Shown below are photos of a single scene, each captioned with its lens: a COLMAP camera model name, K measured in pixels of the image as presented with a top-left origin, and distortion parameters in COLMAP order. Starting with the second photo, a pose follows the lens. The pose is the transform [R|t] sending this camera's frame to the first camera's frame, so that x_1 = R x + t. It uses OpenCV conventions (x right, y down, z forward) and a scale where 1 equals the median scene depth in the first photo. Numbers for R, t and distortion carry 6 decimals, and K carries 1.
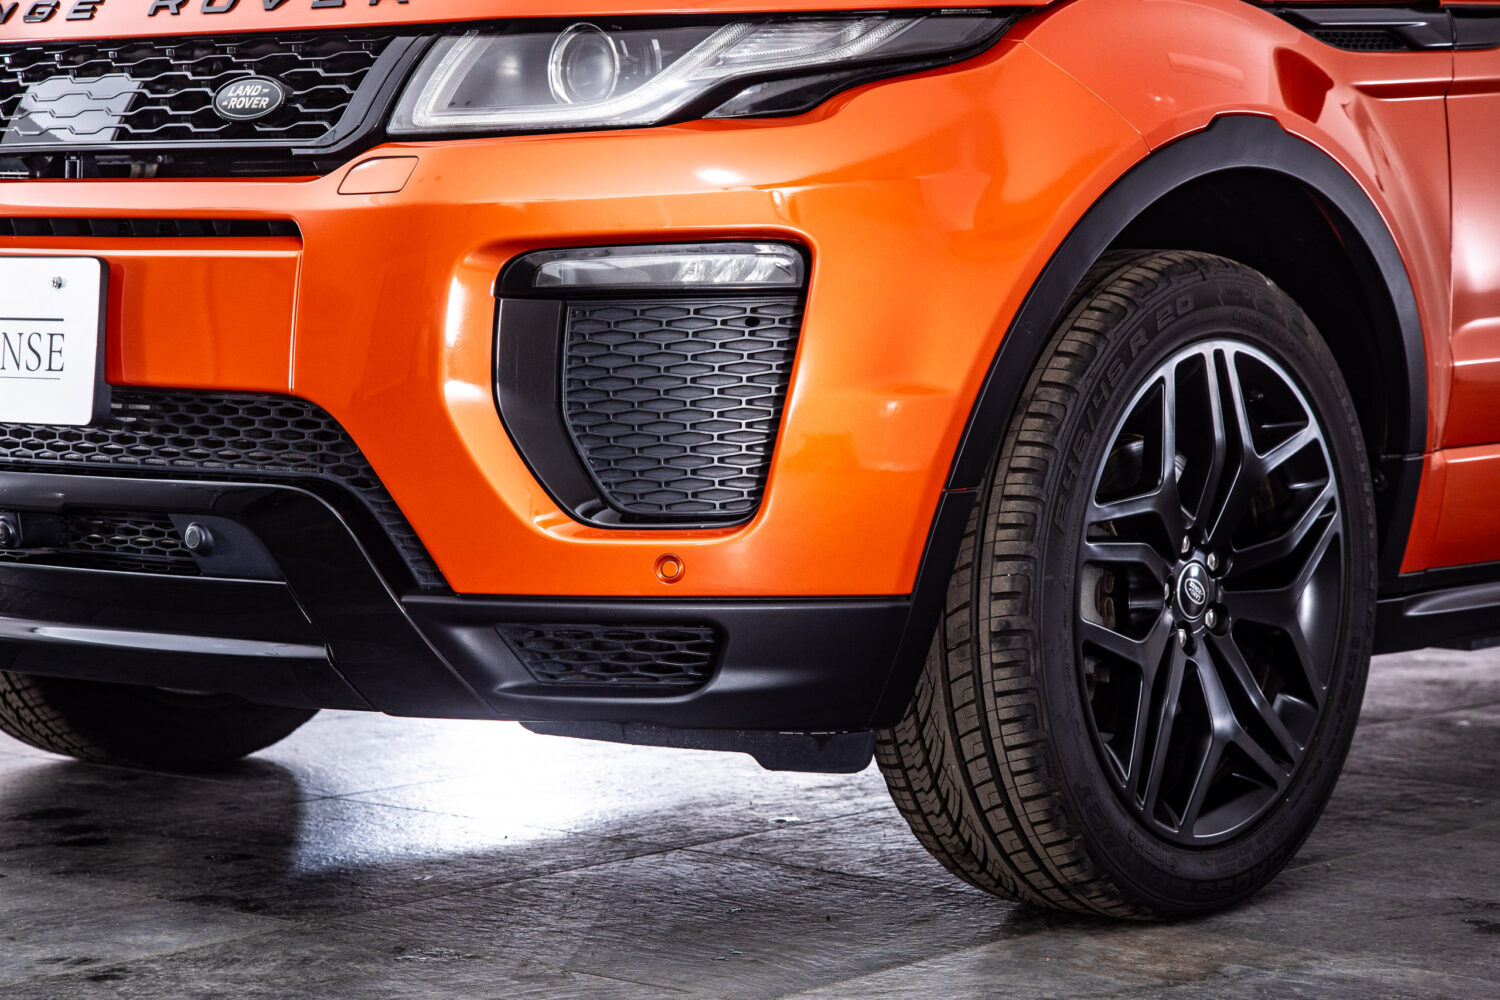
lens RADIAL K [[3352.2, 0, 734.8], [0, 3352.2, 491.0], [0, 0, 1]] dist [0.453045, 0.000000]
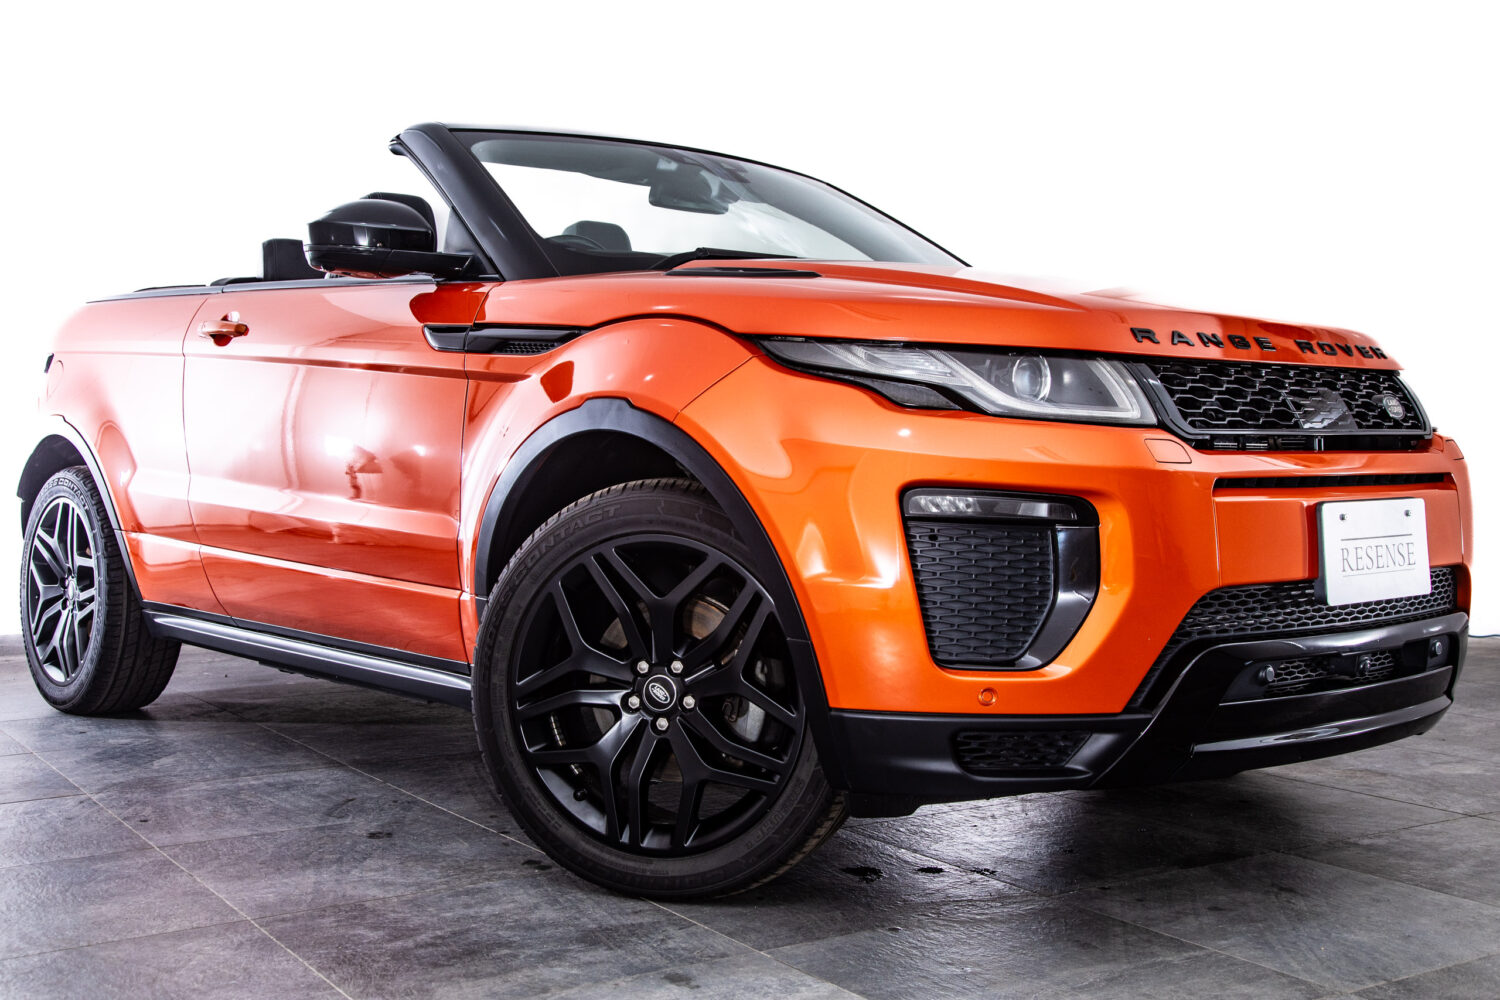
lens RADIAL K [[1679.0, 0, 721.6], [0, 1679.0, 467.0], [0, 0, 1]] dist [0.023402, 0.000000]
pose [[0.143519, -0.021211, 0.989420, -1.080794], [0.058266, 0.998217, 0.012948, -0.114856], [-0.987931, 0.055791, 0.144499, 1.213044]]
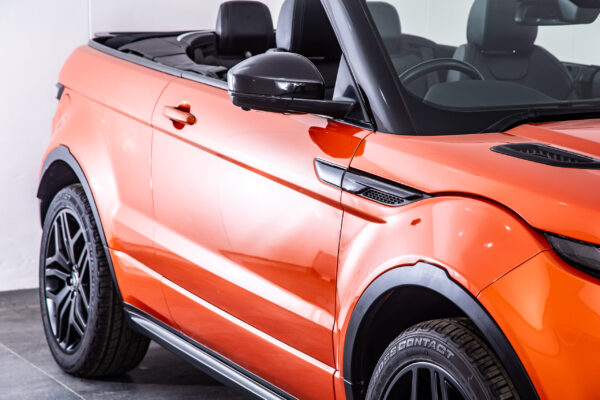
lens RADIAL K [[1538.9, 0, 297.7], [0, 1538.9, 202.2], [0, 0, 1]] dist [0.550741, 0.000000]
pose [[0.387825, -0.132504, 0.912159, -1.206108], [0.040842, 0.991112, 0.126608, -0.313145], [-0.920828, -0.011848, 0.389789, 1.077514]]
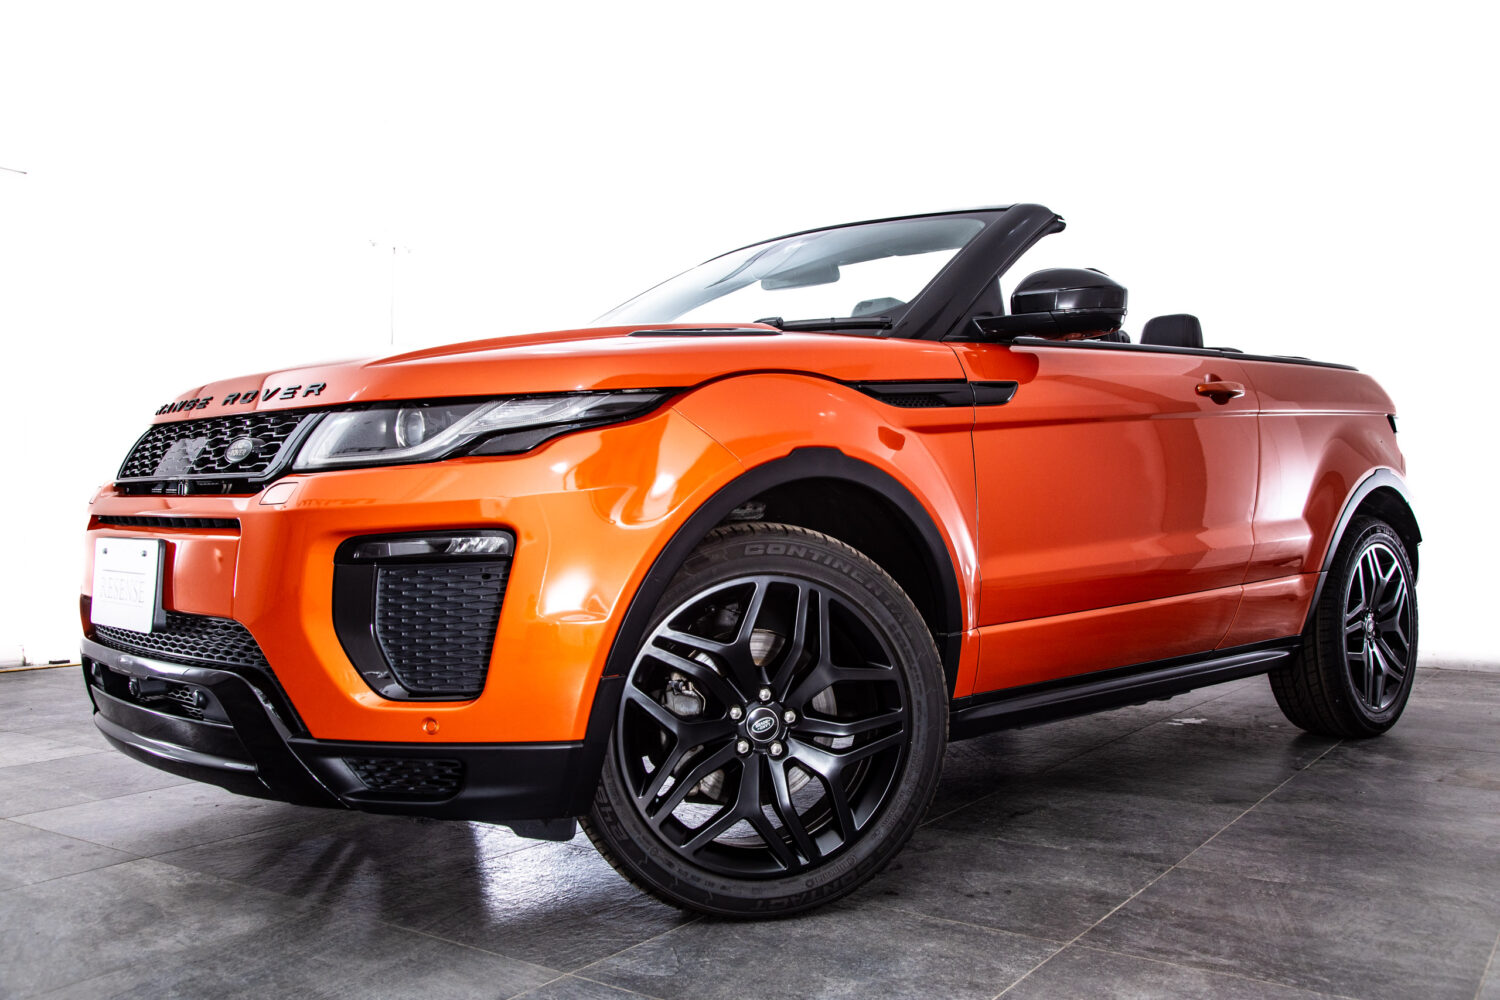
lens RADIAL K [[1430.7, 0, 749.7], [0, 1430.7, 494.3], [0, 0, 1]] dist [-0.007789, 0.000000]
pose [[0.993216, -0.014693, -0.115348, 0.207580], [0.007867, 0.998203, -0.059413, -0.044815], [0.116014, 0.058102, 0.991547, 0.284998]]
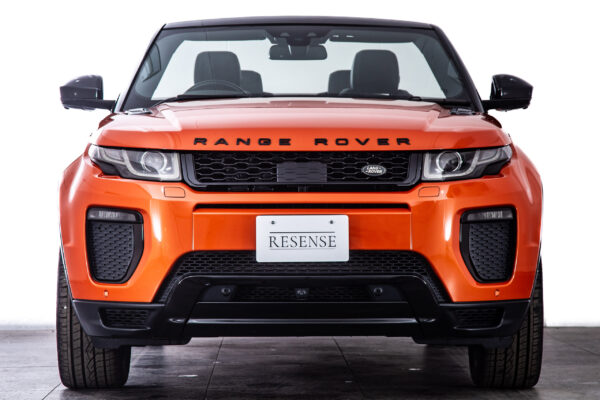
lens RADIAL K [[2111.9, 0, 303.5], [0, 2111.9, 196.3], [0, 0, 1]] dist [0.801802, 0.000000]
pose [[0.750036, -0.011235, 0.661302, -1.678157], [0.047270, 0.998209, -0.036654, -0.008055], [-0.659706, 0.058751, 0.749224, -0.637850]]
